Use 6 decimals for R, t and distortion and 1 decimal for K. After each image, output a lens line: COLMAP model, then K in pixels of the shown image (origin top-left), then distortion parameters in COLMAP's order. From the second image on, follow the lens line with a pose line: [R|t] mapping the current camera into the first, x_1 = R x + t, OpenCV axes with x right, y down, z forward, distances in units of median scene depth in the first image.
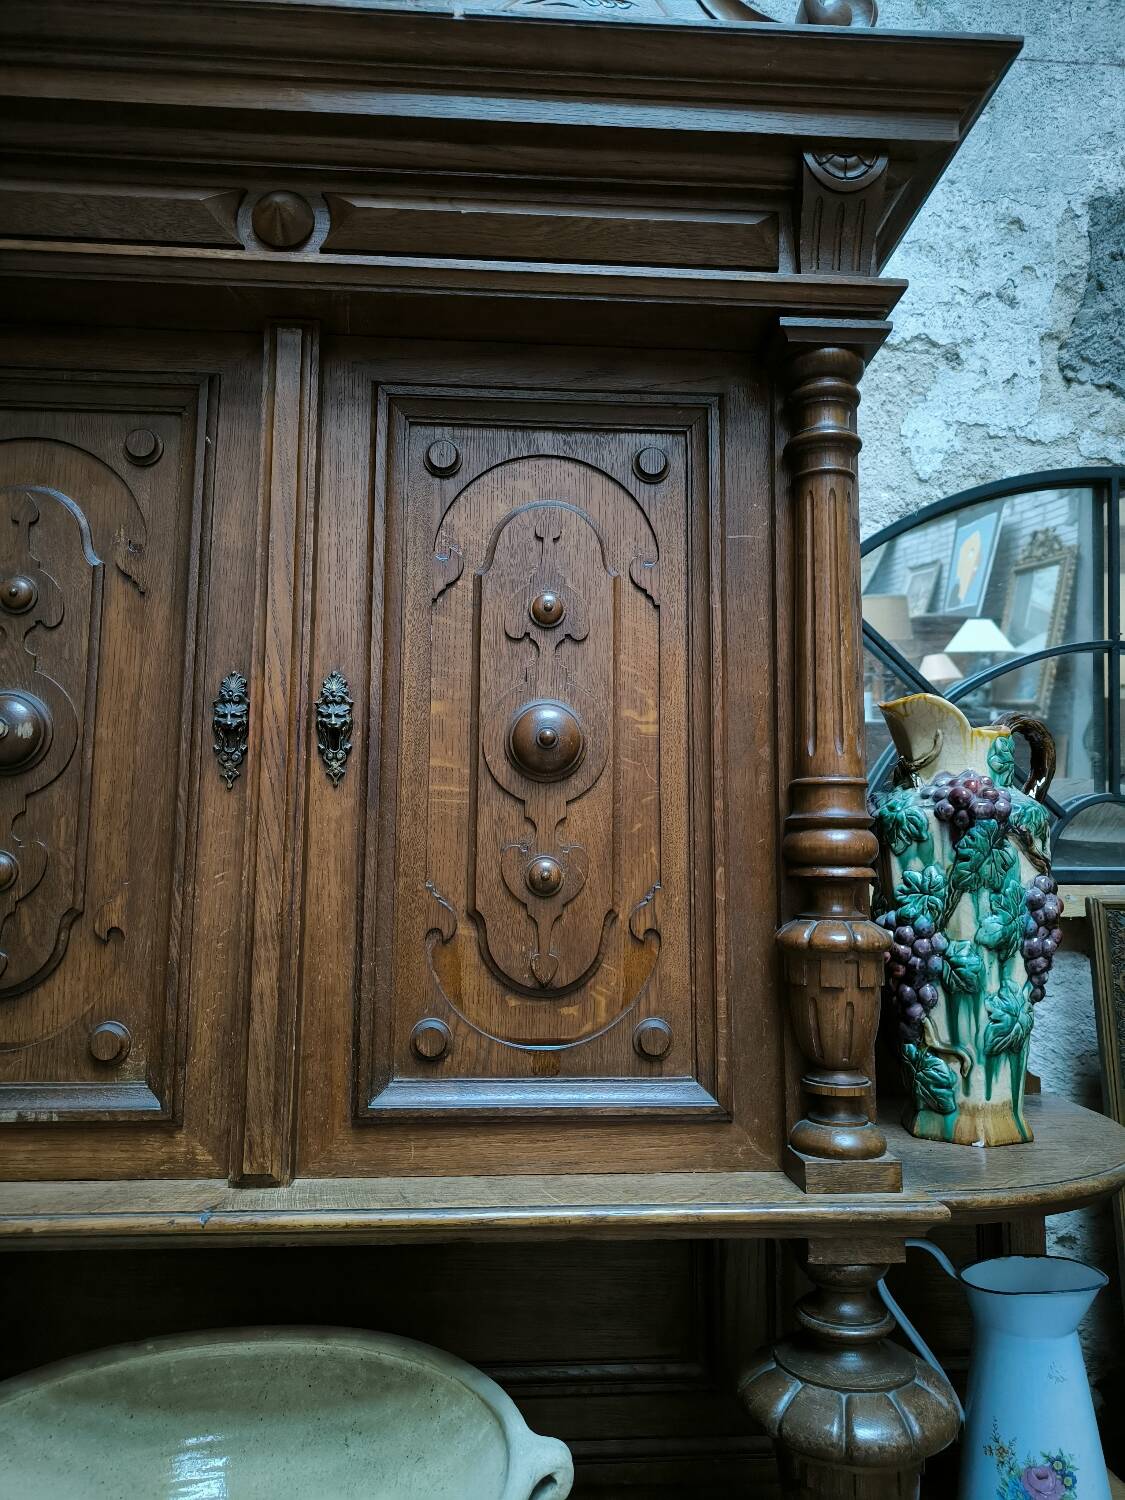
lens RADIAL K [[1053.4, 0, 566.0], [0, 1053.4, 750.5], [0, 0, 1]] dist [0.033719, -0.016883]
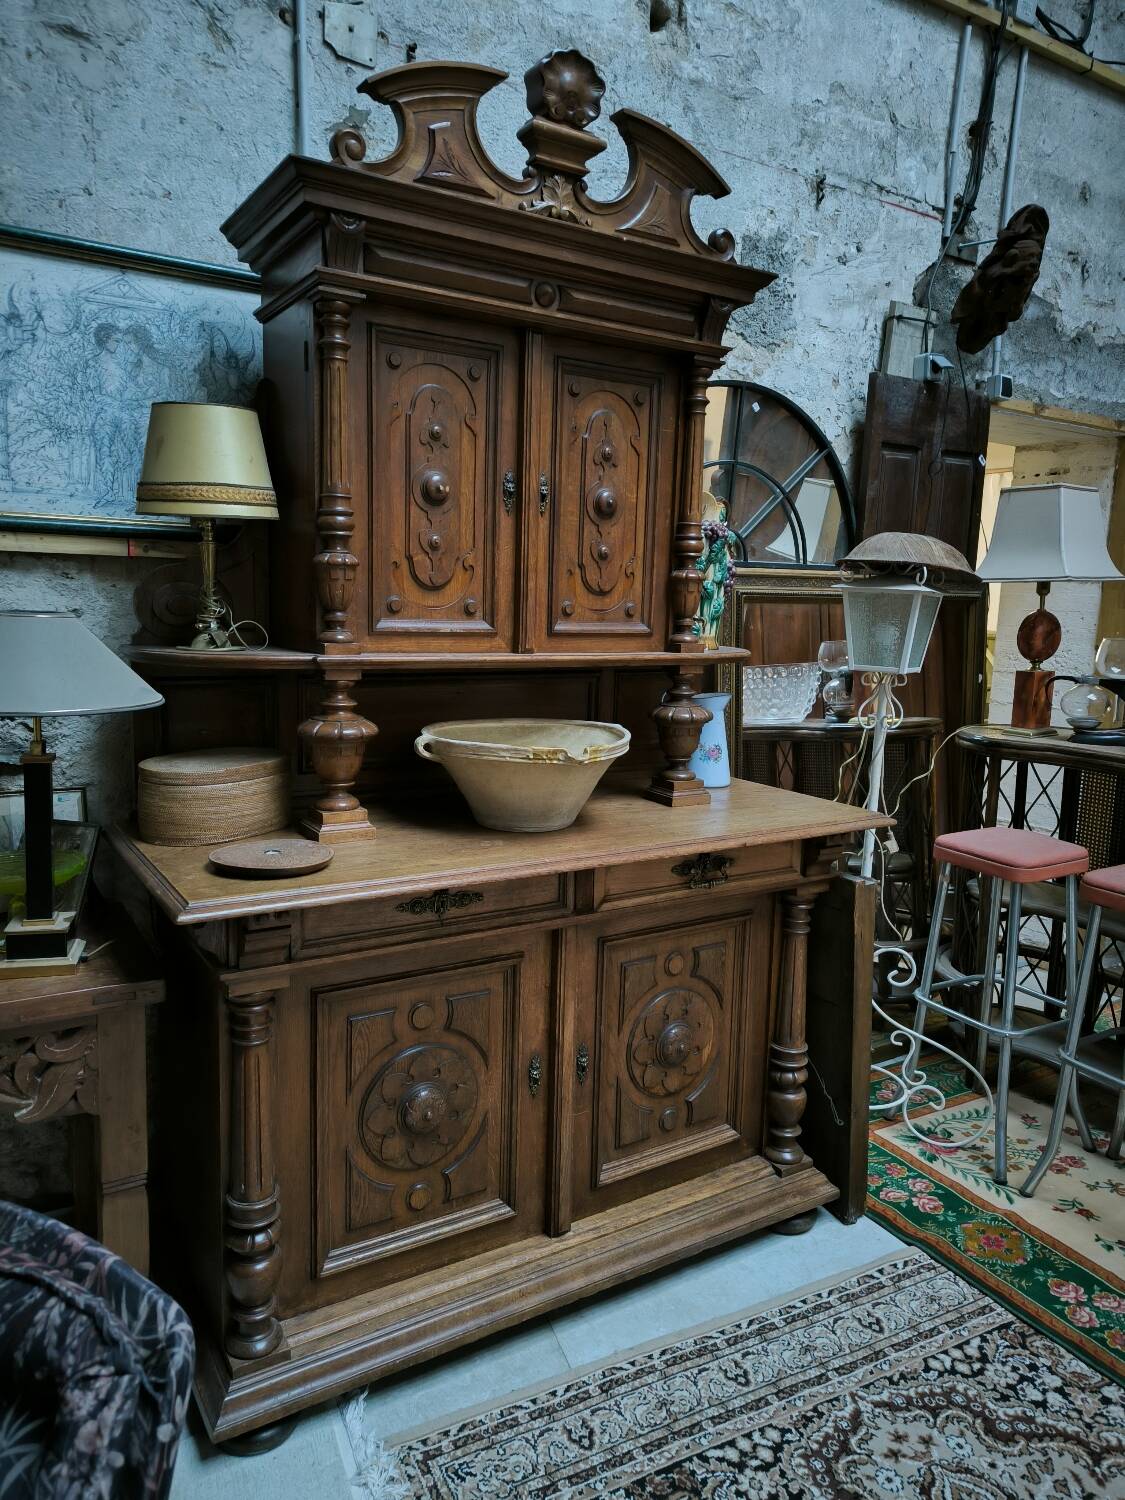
lens RADIAL K [[1053.4, 0, 569.0], [0, 1053.4, 745.0], [0, 0, 1]] dist [0.033719, -0.016883]
pose [[0.878594, -0.048011, 0.475150, -1.481628], [-0.084192, 0.963780, 0.253062, -0.092620], [-0.470090, -0.262342, 0.842729, -1.495435]]
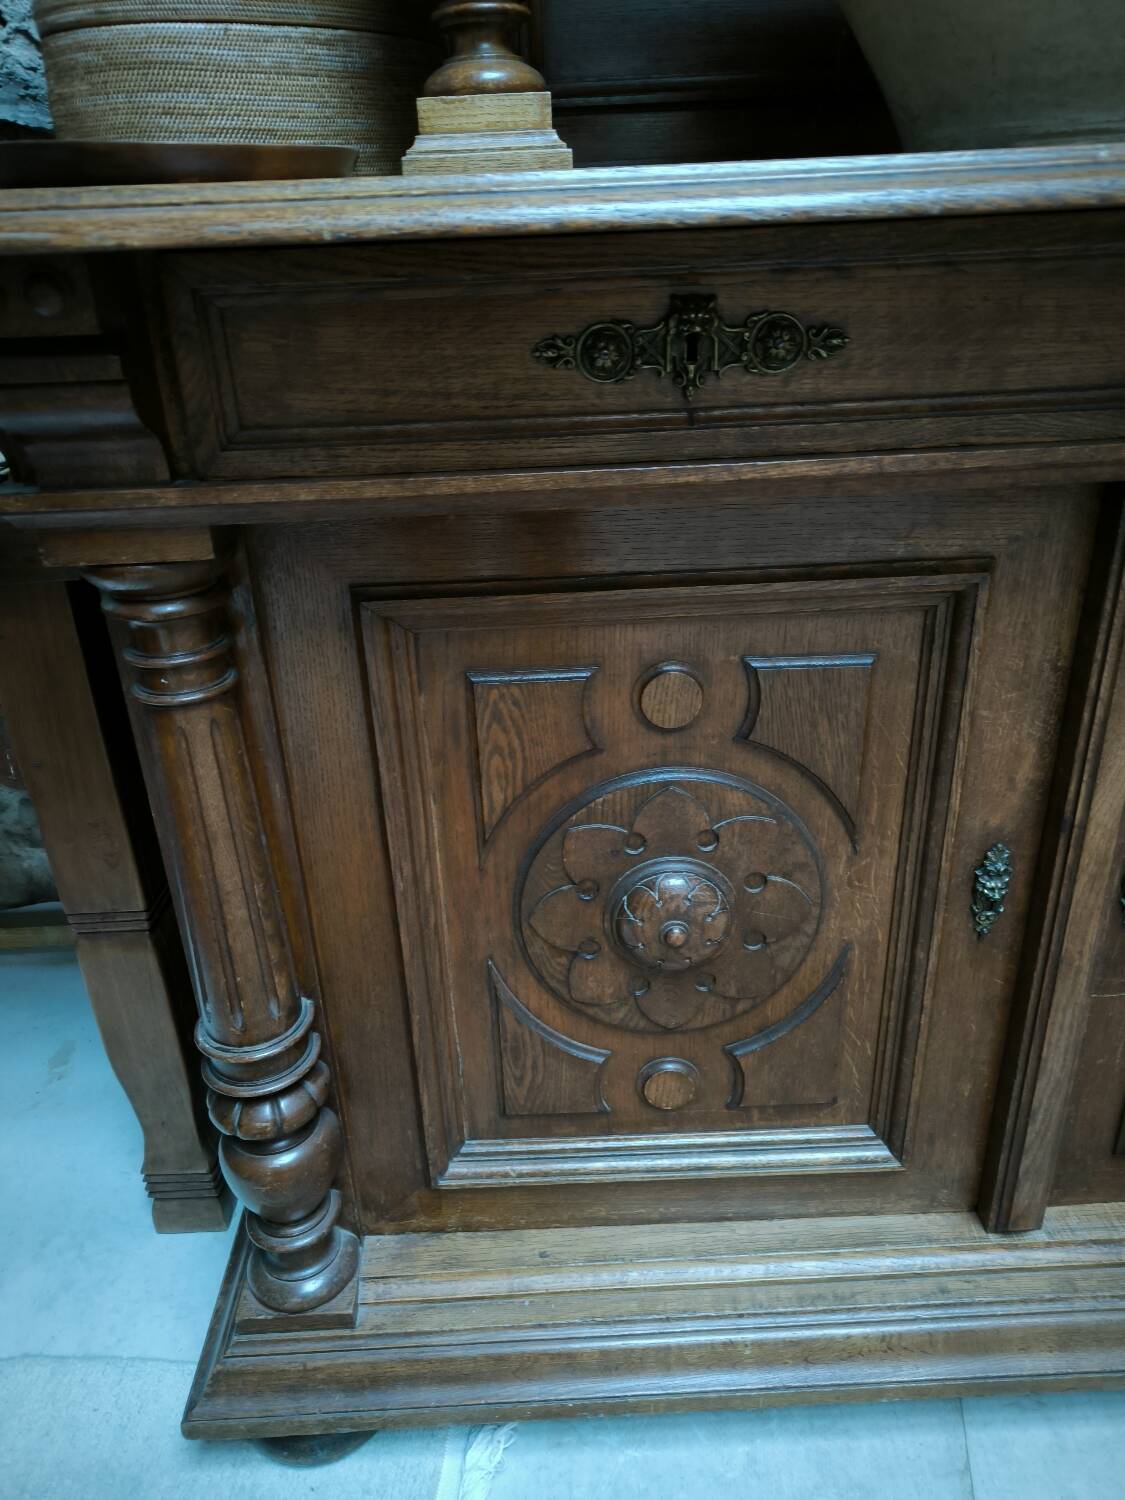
lens RADIAL K [[1053.4, 0, 555.3], [0, 1053.4, 739.2], [0, 0, 1]] dist [0.033719, -0.016883]
pose [[0.998342, -0.026431, -0.051143, -0.689422], [0.049923, 0.839882, 0.540468, 0.701252], [0.028669, -0.542125, 0.839809, -0.213570]]
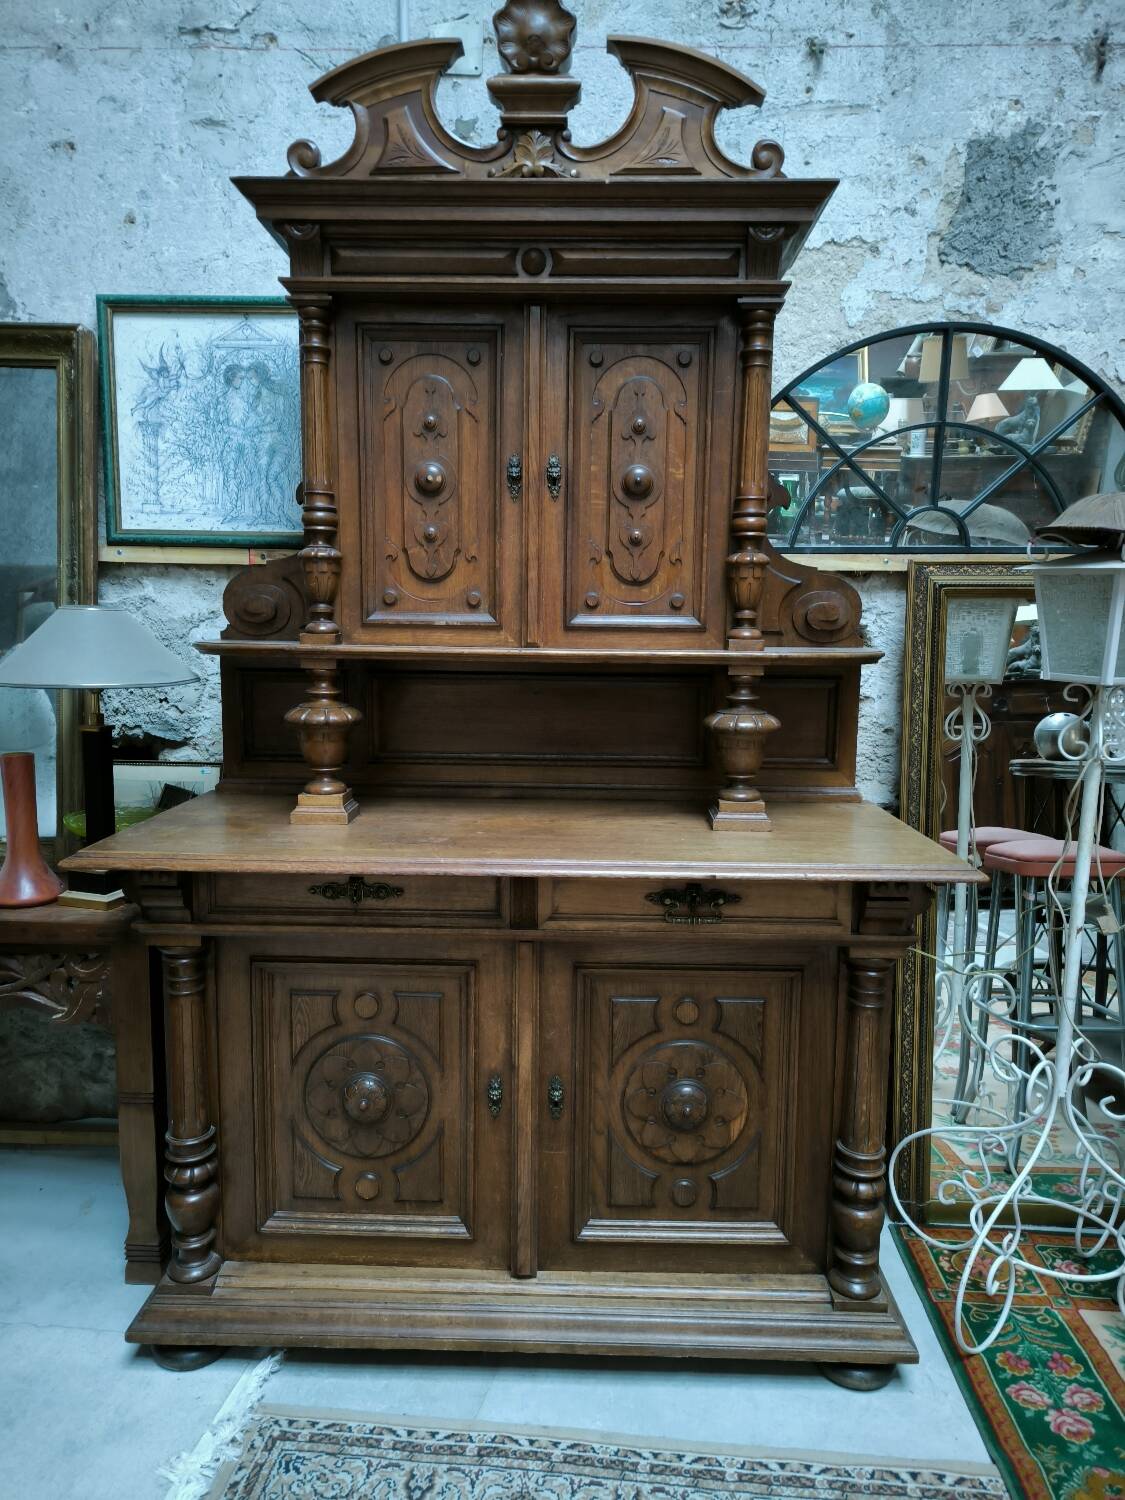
lens RADIAL K [[1053.4, 0, 565.4], [0, 1053.4, 759.5], [0, 0, 1]] dist [0.033719, -0.016883]
pose [[0.996209, 0.018575, -0.084985, 0.035901], [0.003784, 0.966758, 0.255663, -0.013774], [0.086909, -0.255016, 0.963023, -1.613210]]
